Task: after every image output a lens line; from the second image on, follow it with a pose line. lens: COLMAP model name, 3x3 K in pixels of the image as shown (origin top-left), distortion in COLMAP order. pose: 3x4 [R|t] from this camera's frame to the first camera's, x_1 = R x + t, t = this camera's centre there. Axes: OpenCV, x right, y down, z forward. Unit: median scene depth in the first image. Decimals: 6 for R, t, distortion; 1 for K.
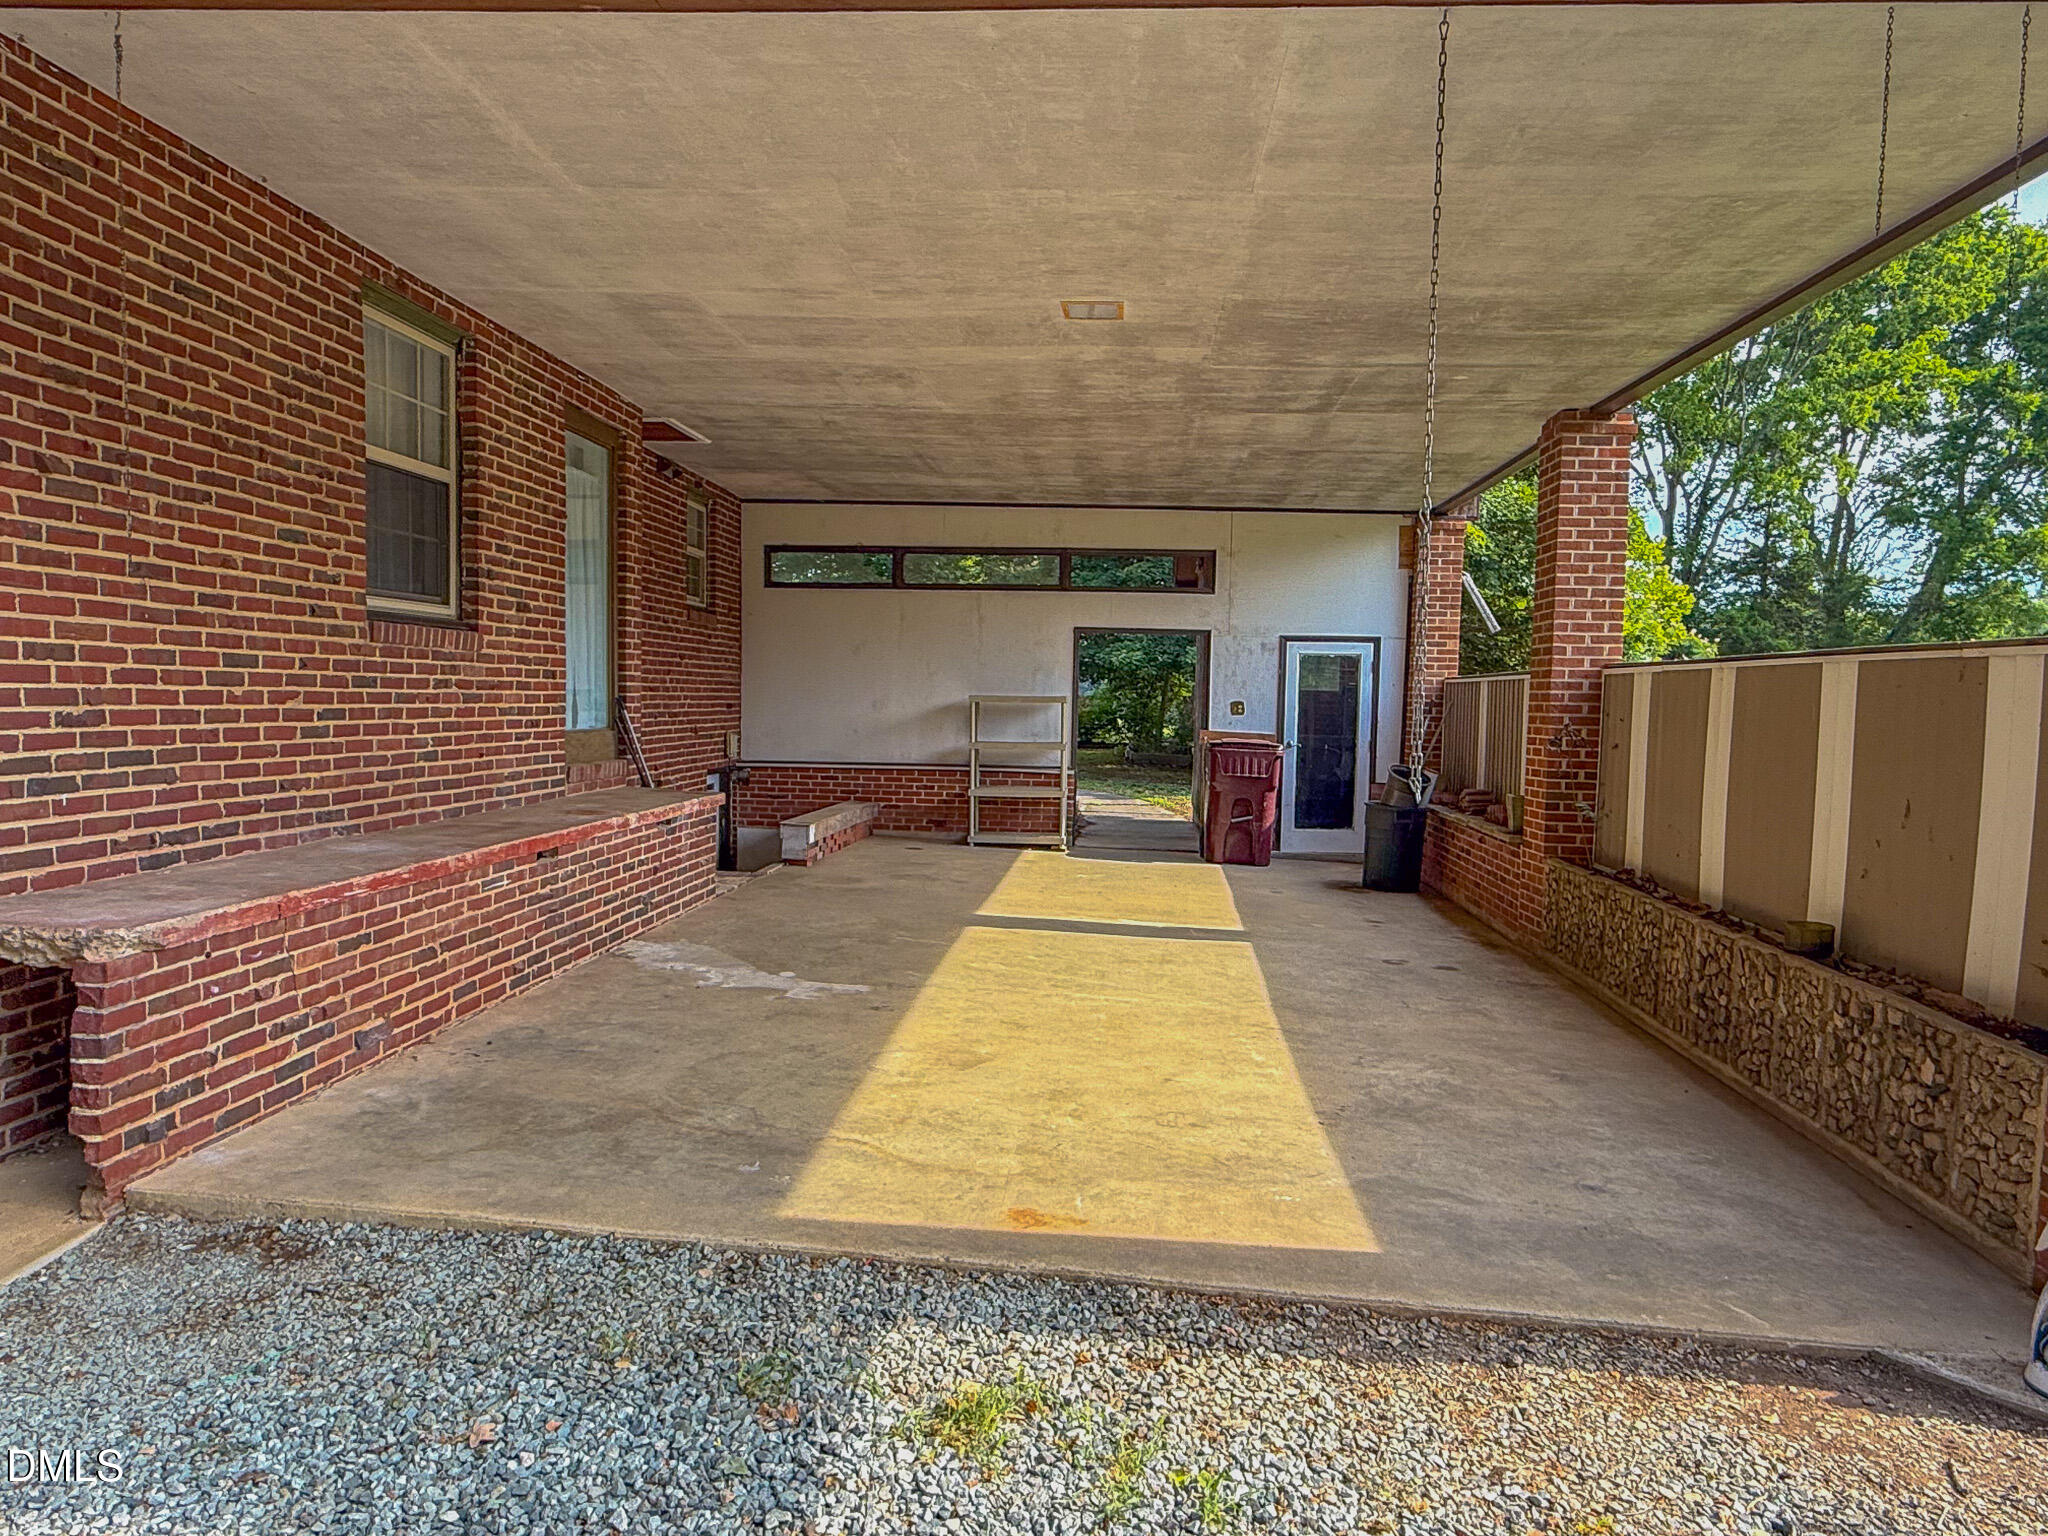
lens RADIAL K [[1251.1, 0, 1024.0], [0, 1251.1, 768.0], [0, 0, 1]] dist [-0.000034, -0.000018]
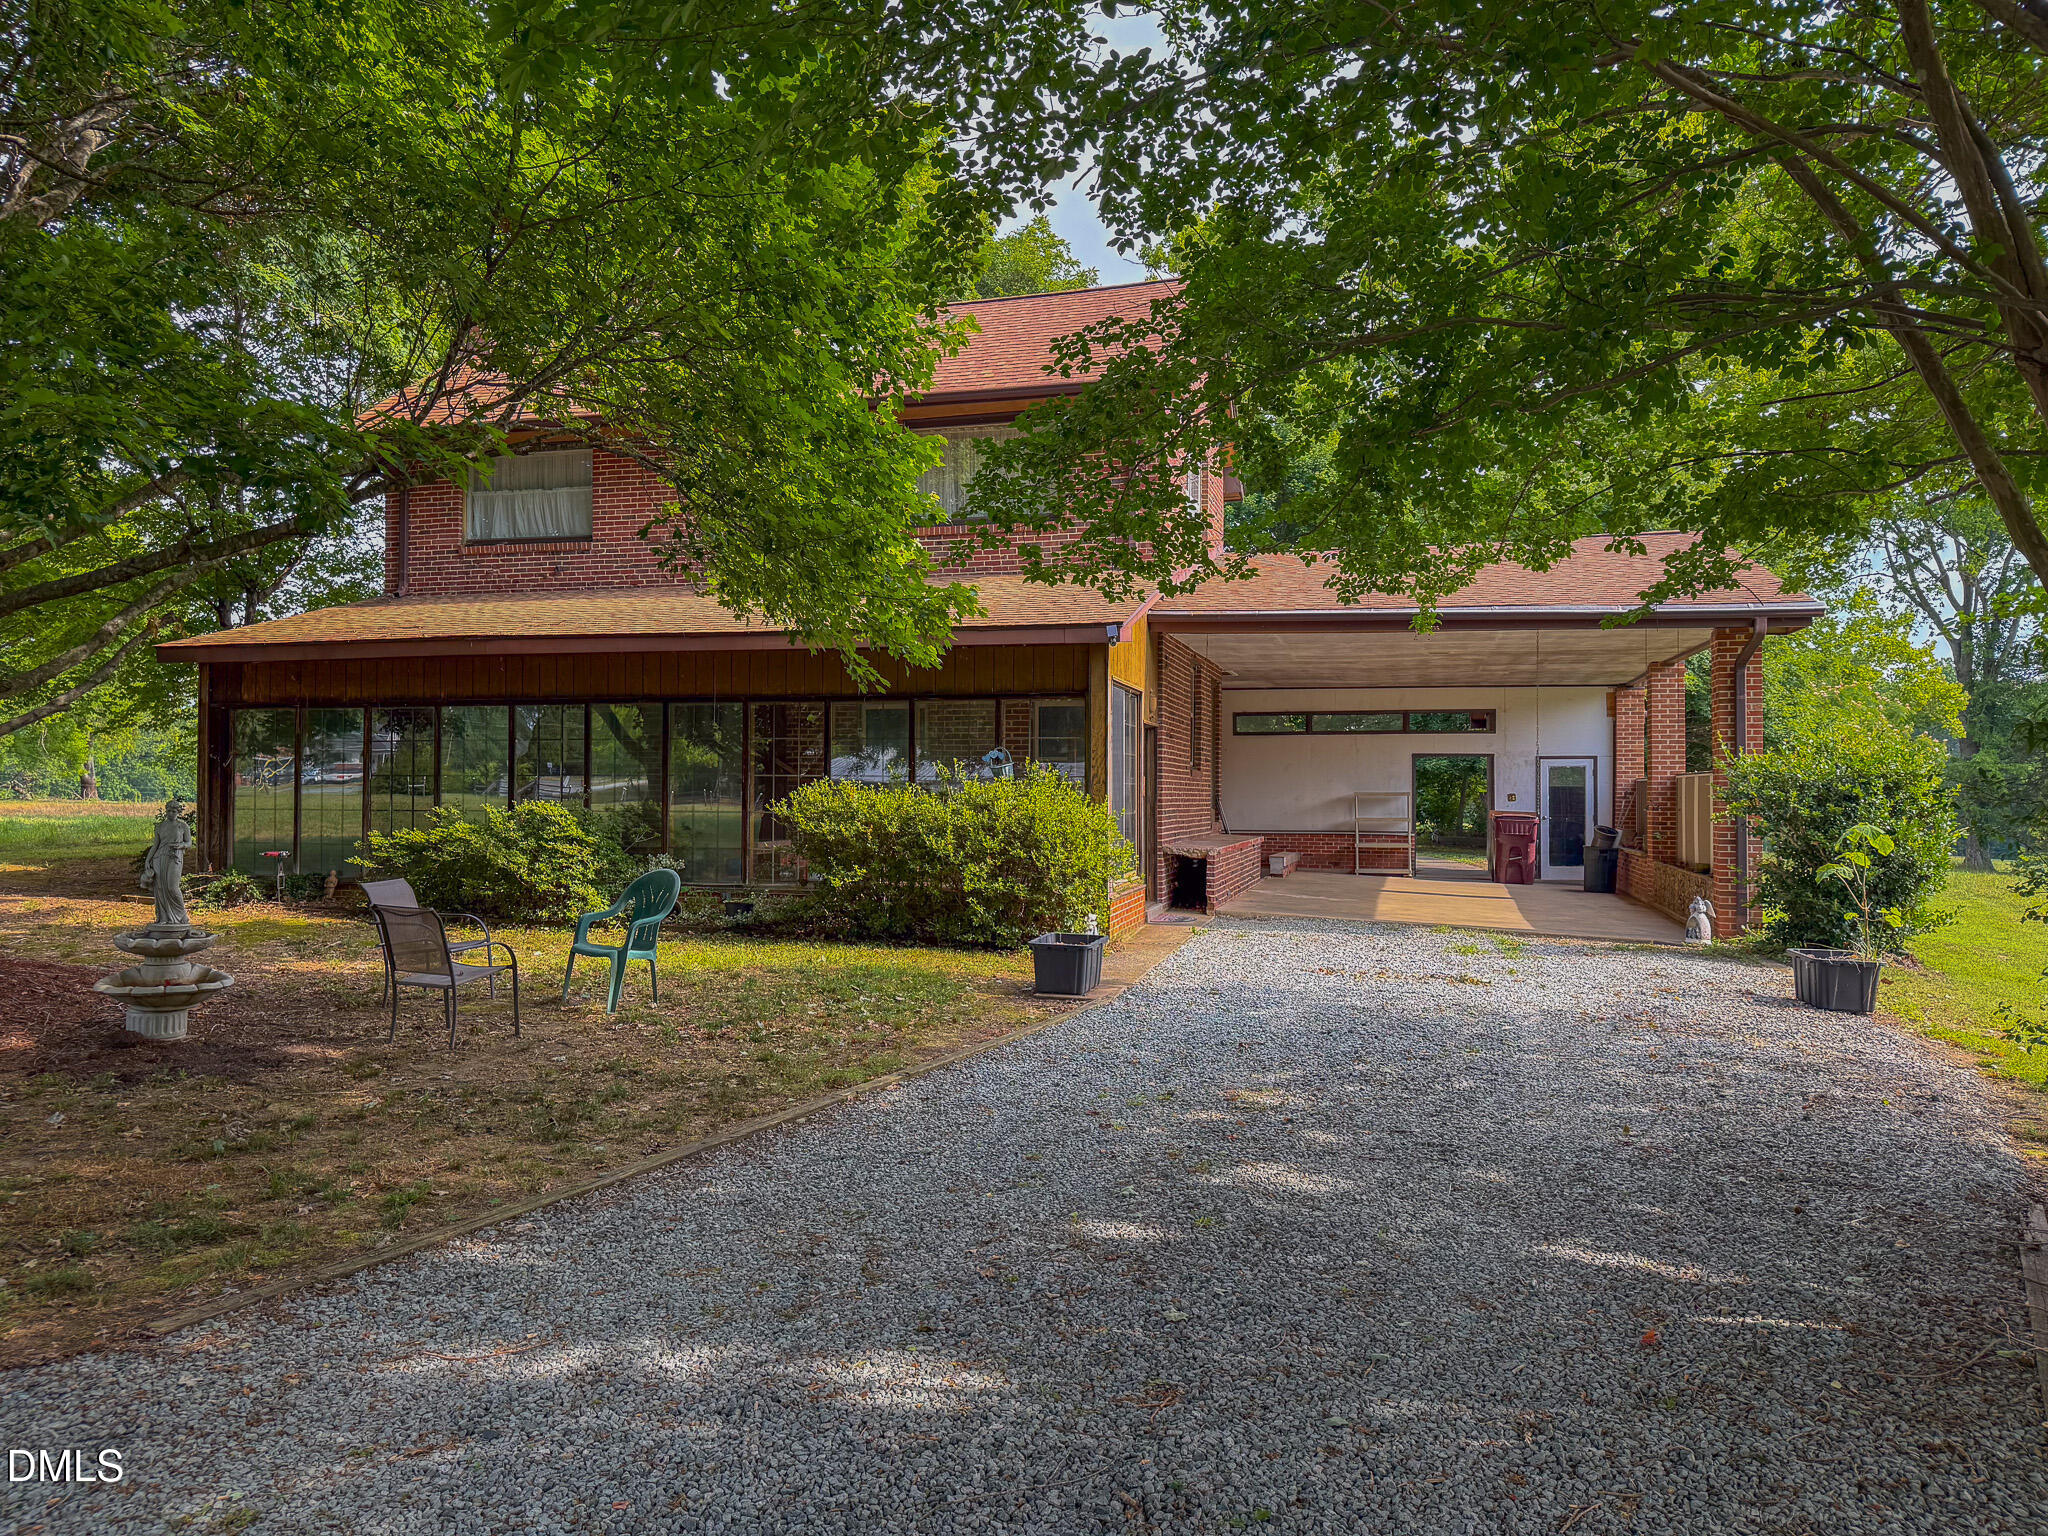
lens RADIAL K [[1404.9, 0, 907.6], [0, 1404.9, 772.7], [0, 0, 1]] dist [-0.001643, -0.005106]
pose [[0.966619, -0.019325, -0.255490, -0.145028], [0.000549, 0.997305, -0.073360, 0.062201], [0.256219, 0.070771, 0.964025, -1.121255]]
